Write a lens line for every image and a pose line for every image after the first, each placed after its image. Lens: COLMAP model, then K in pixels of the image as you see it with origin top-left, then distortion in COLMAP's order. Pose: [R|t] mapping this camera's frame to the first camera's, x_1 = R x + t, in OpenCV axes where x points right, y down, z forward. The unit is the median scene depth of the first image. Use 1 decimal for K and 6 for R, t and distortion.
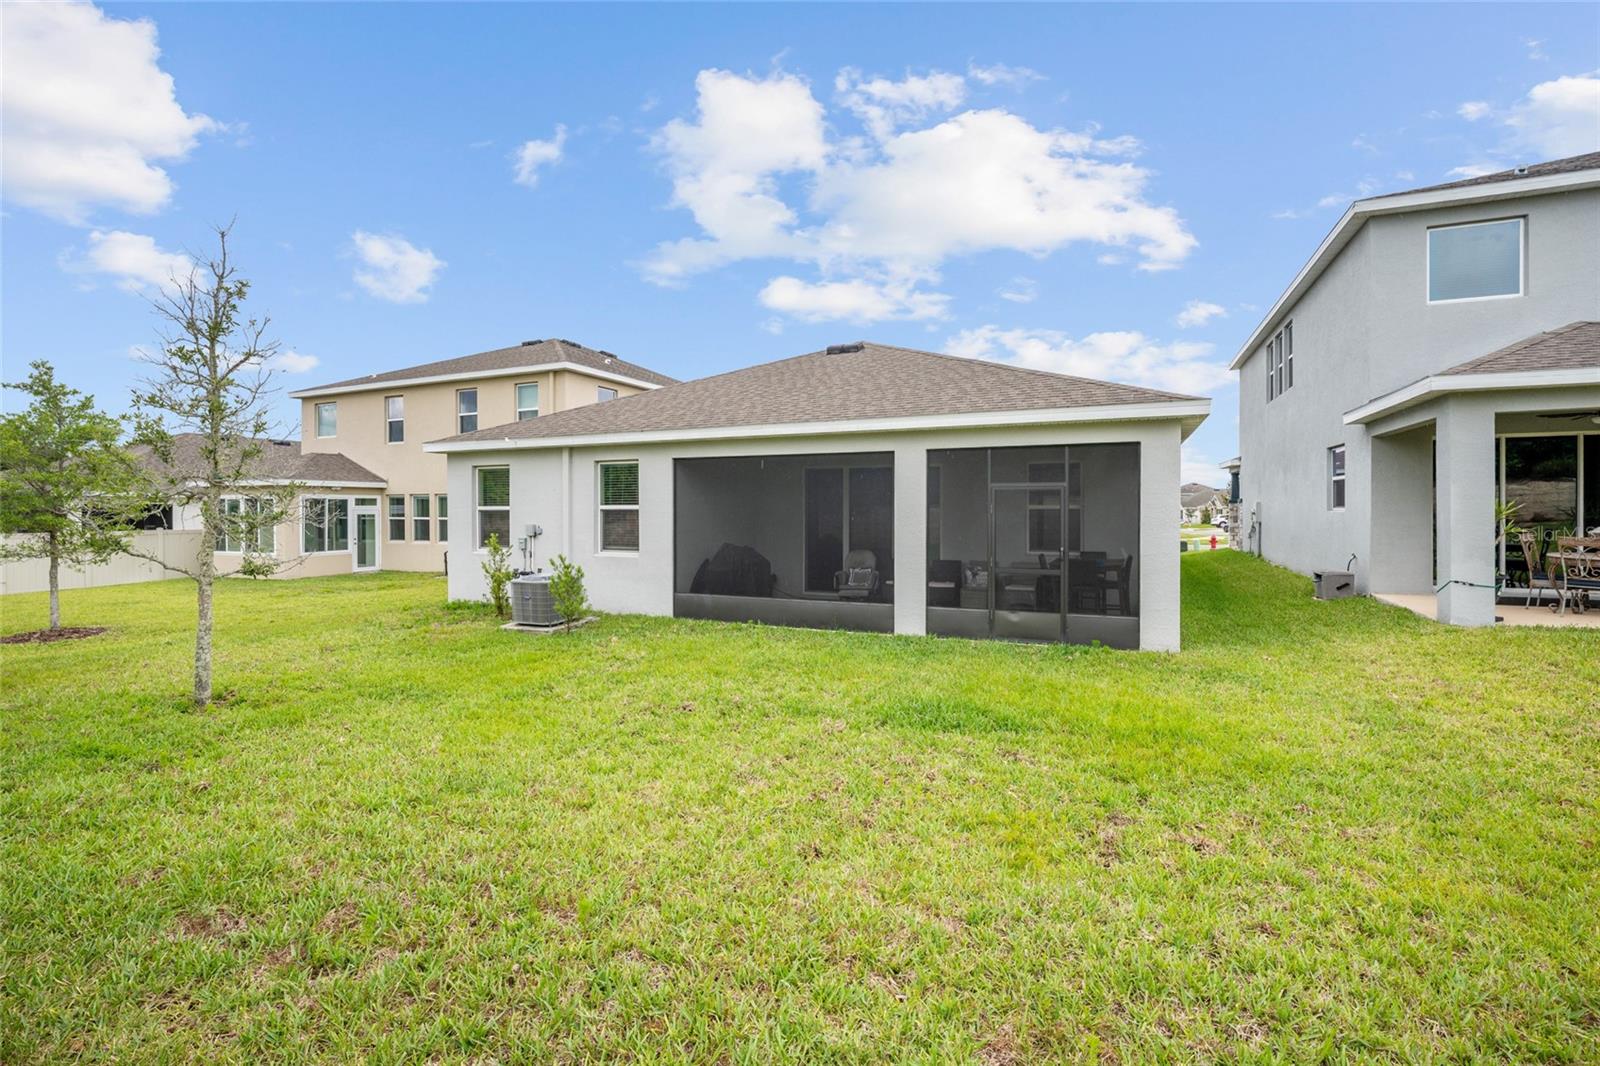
lens RADIAL K [[703.2, 0, 801.2], [0, 703.2, 517.2], [0, 0, 1]] dist [-0.016598, 0.000096]
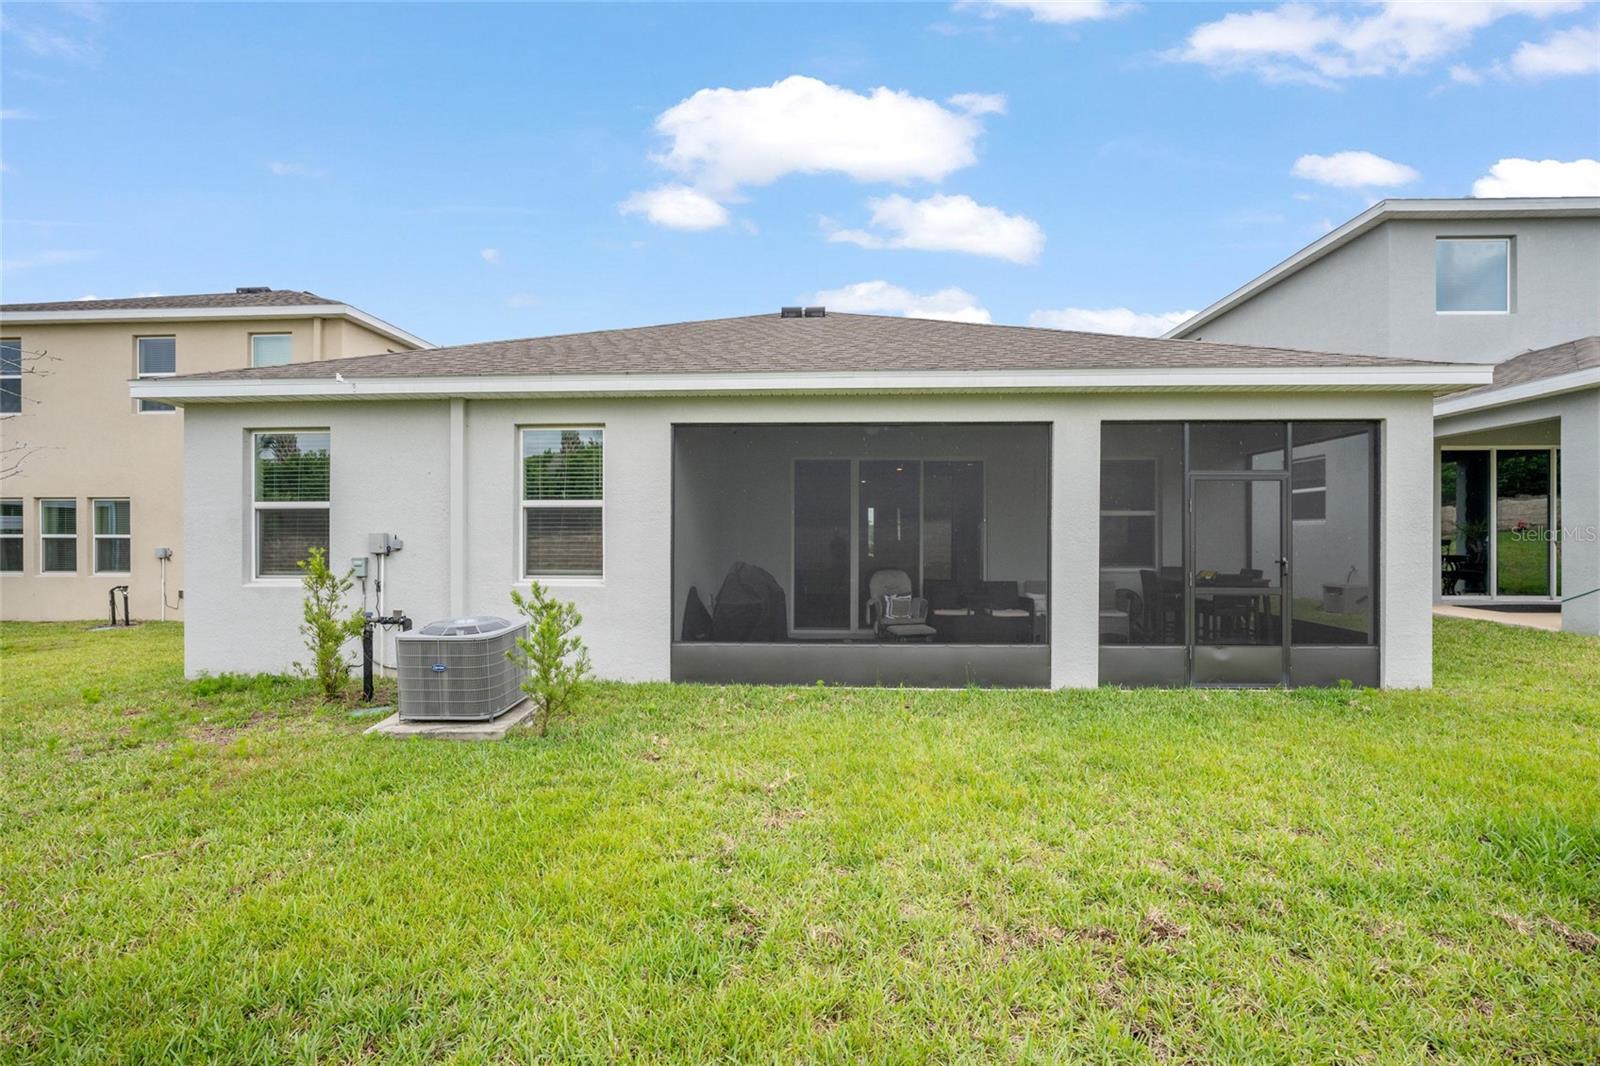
lens RADIAL K [[702.3, 0, 800.0], [0, 702.3, 533.0], [0, 0, 1]] dist [-0.015868, 0.000317]
pose [[0.934584, 0.003728, 0.355722, -0.292579], [0.002154, 0.999867, -0.016138, 0.021831], [-0.355735, 0.015849, 0.934453, 0.383114]]
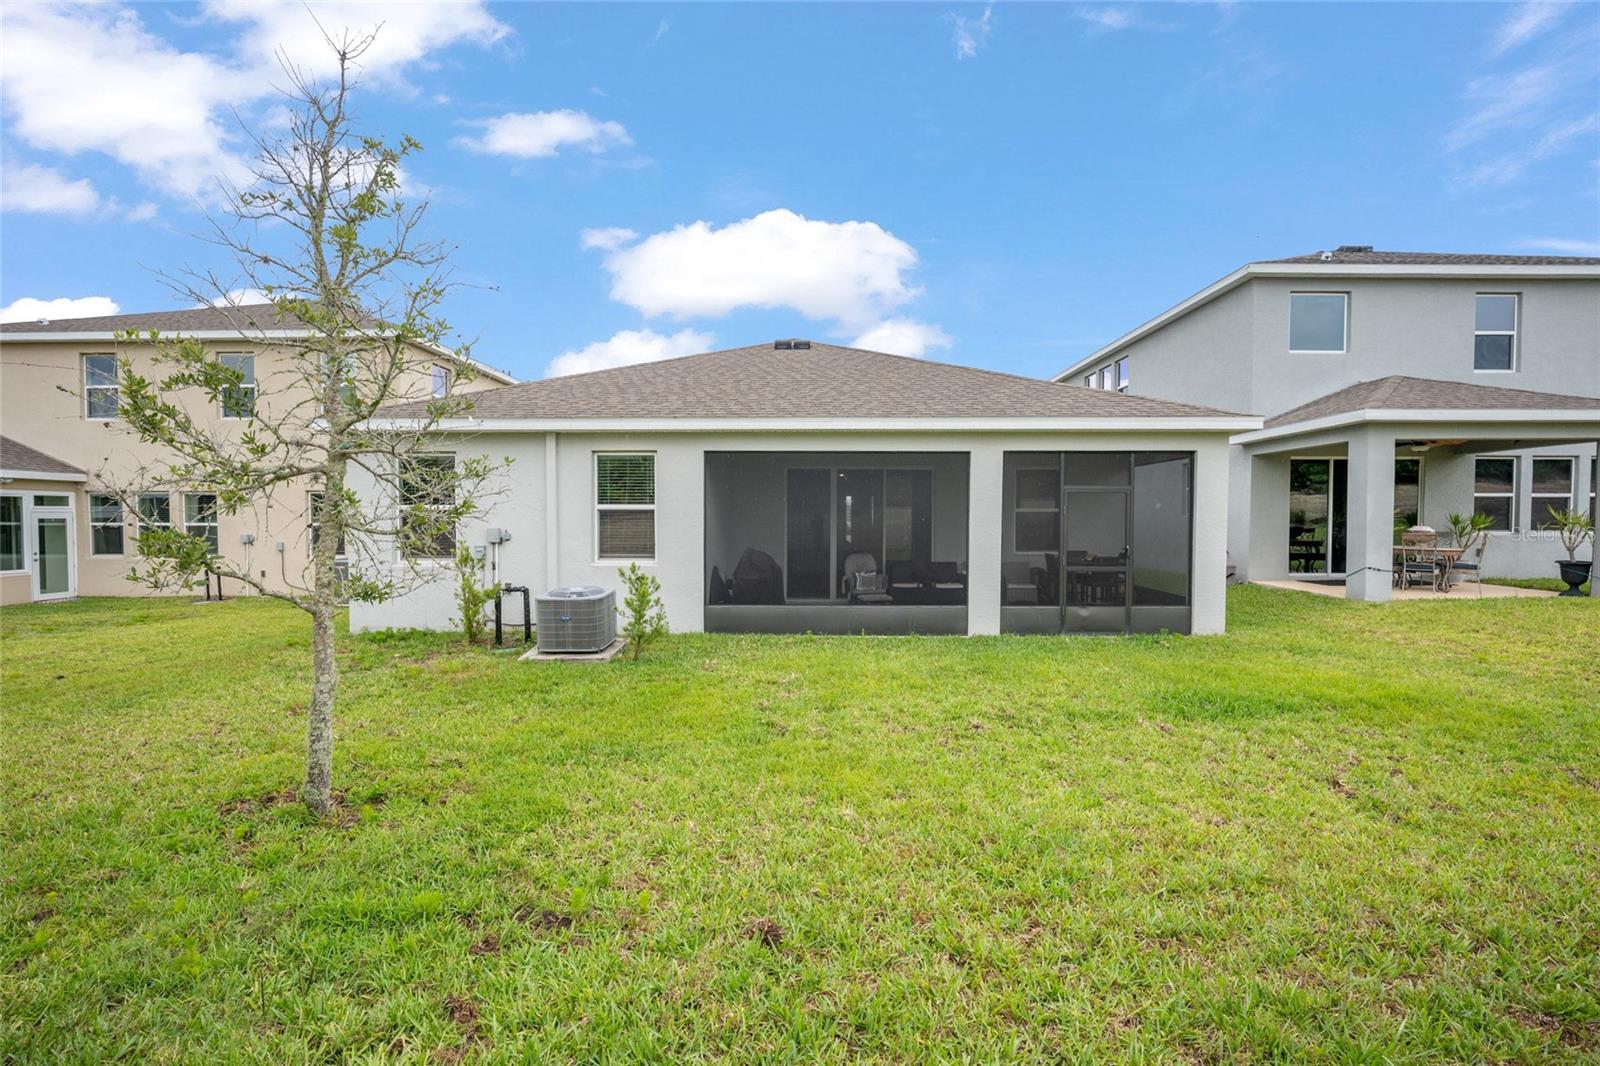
lens RADIAL K [[702.3, 0, 800.0], [0, 702.3, 533.0], [0, 0, 1]] dist [-0.015868, 0.000317]
pose [[0.924217, -0.006259, 0.381817, -0.400904], [0.001874, 0.999928, 0.011854, 0.007665], [-0.381864, -0.010240, 0.924162, 0.148921]]
